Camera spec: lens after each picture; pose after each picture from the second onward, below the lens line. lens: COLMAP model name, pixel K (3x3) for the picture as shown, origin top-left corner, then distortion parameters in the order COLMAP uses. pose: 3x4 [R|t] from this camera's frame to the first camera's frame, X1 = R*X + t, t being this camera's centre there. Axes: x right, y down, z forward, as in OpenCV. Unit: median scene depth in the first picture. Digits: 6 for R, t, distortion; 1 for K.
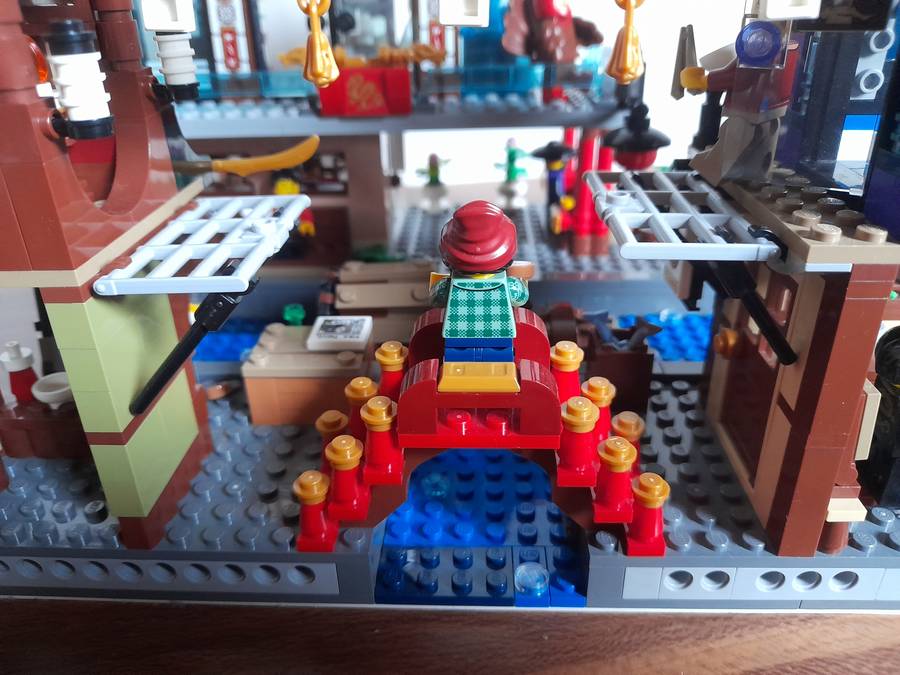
lens RADIAL K [[693.2, 0, 453.1], [0, 693.2, 340.3], [0, 0, 1]] dist [-0.027104, -0.003408]
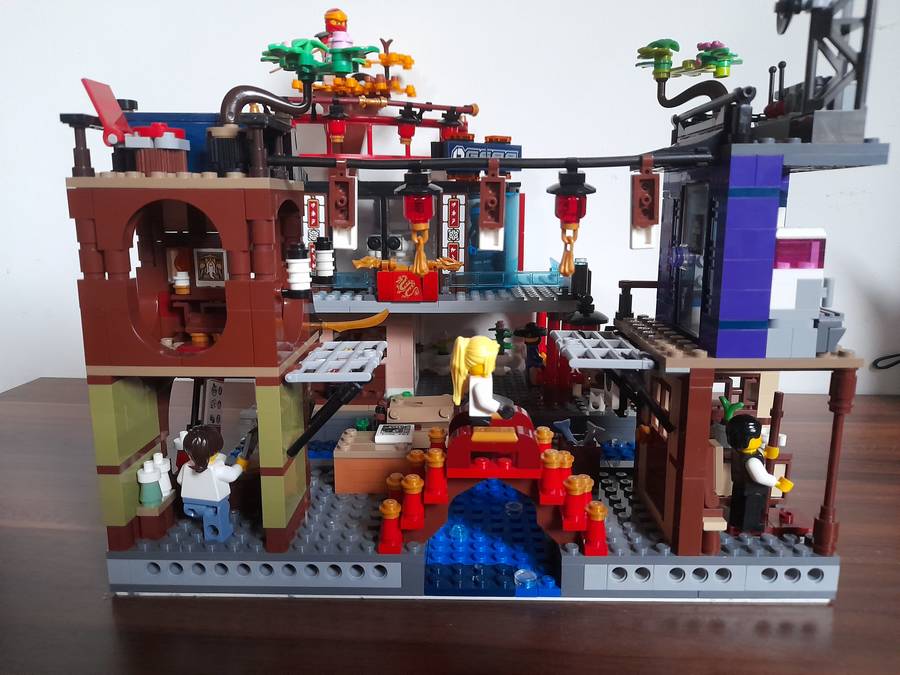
lens RADIAL K [[702.1, 0, 449.6], [0, 702.1, 340.6], [0, 0, 1]] dist [0.006809, -0.009494]
pose [[0.999562, 0.018990, 0.022678, -0.109944], [-0.011853, 0.959602, -0.281113, 0.297100], [-0.027100, 0.280721, 0.959407, -0.707962]]
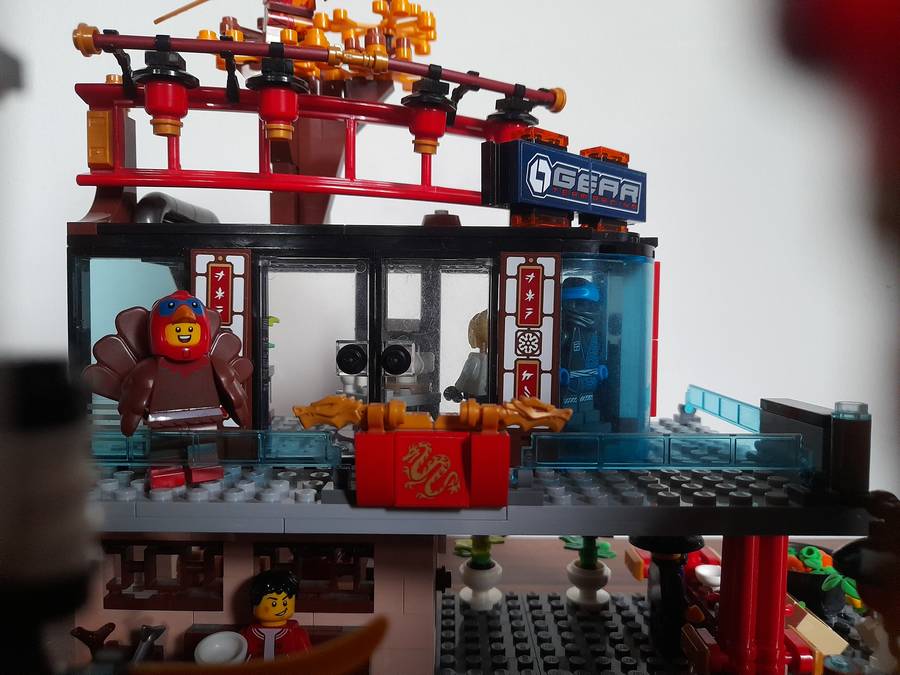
lens RADIAL K [[693.2, 0, 453.1], [0, 693.2, 340.3], [0, 0, 1]] dist [-0.027104, -0.003408]
pose [[0.998535, 0.031622, 0.043903, -0.222423], [-0.010379, 0.908304, -0.418181, -0.332022], [-0.053101, 0.417113, 0.907302, 0.638497]]
